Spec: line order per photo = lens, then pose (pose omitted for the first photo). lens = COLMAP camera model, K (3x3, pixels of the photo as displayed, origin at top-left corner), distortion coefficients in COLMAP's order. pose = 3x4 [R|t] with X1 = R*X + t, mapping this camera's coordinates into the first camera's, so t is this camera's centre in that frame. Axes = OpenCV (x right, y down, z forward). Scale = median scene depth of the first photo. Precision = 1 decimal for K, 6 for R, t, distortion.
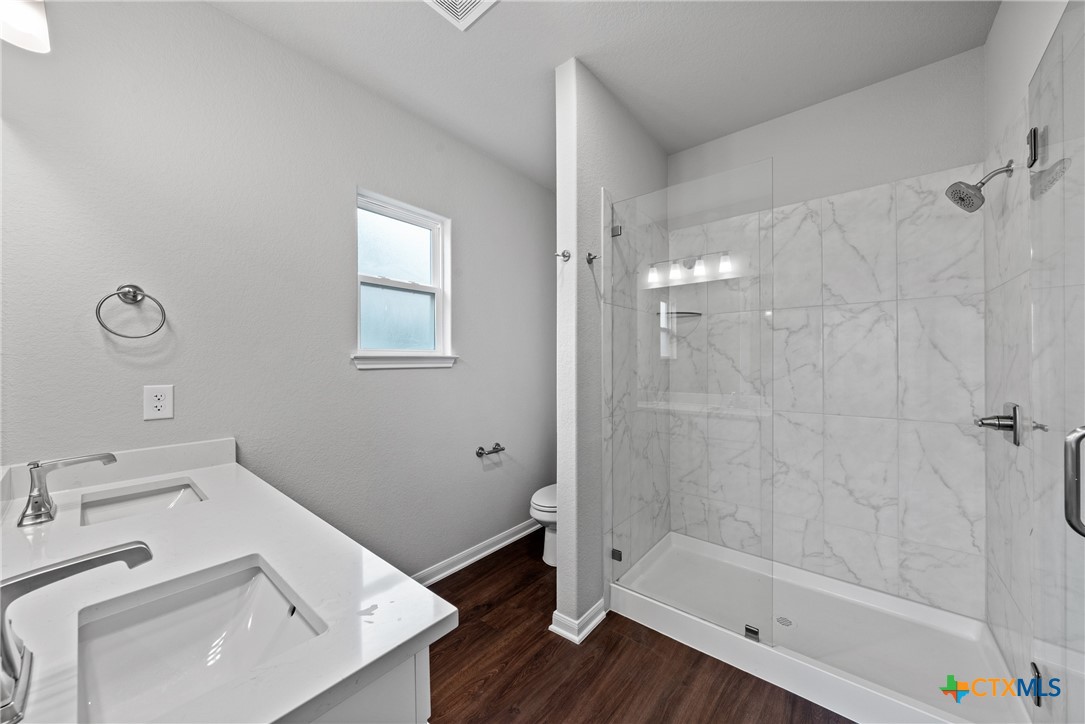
lens RADIAL K [[382.8, 0, 543.5], [0, 382.8, 360.1], [0, 0, 1]] dist [-0.003034, -0.000025]
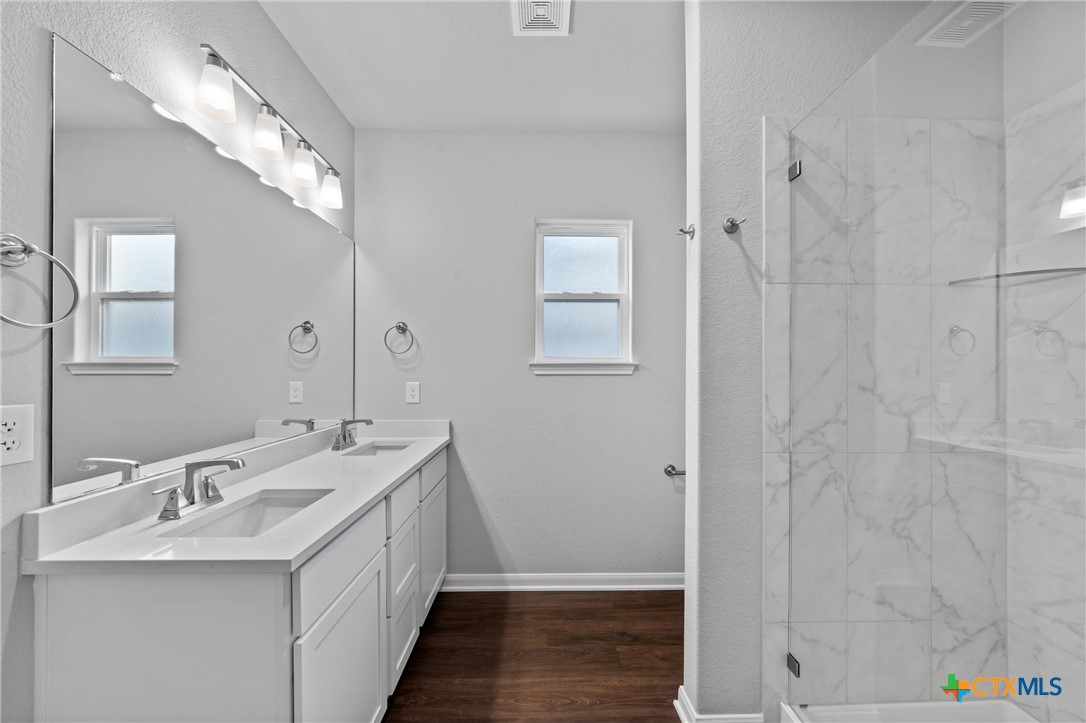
lens RADIAL K [[383.2, 0, 544.8], [0, 383.2, 366.2], [0, 0, 1]] dist [-0.003034, -0.000025]
pose [[0.653705, 0.000400, -0.756749, 0.405093], [-0.001945, 0.999997, -0.001152, -0.000903], [0.756747, 0.002225, 0.653704, 0.248023]]
